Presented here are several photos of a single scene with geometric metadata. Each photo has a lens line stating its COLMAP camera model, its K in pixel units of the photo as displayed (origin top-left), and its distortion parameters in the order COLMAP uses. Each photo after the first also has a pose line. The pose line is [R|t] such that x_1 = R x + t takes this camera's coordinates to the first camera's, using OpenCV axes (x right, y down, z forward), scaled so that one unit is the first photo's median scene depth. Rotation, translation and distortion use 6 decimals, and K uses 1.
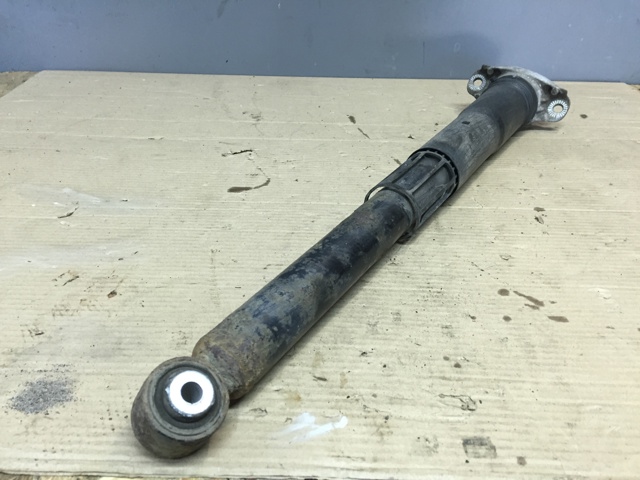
lens RADIAL K [[557.2, 0, 320.0], [0, 557.2, 240.0], [0, 0, 1]] dist [0.095658, -0.137285]
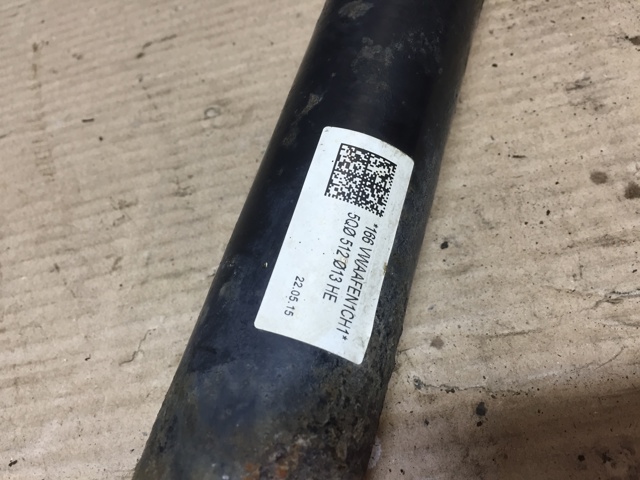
lens RADIAL K [[579.2, 0, 324.0], [0, 579.2, 238.6], [0, 0, 1]] dist [0.080175, -0.186401]
pose [[0.960015, -0.248116, -0.129653, 0.080275], [0.279898, 0.859562, 0.427564, 0.020907], [0.005359, -0.446757, 0.894639, 0.587431]]
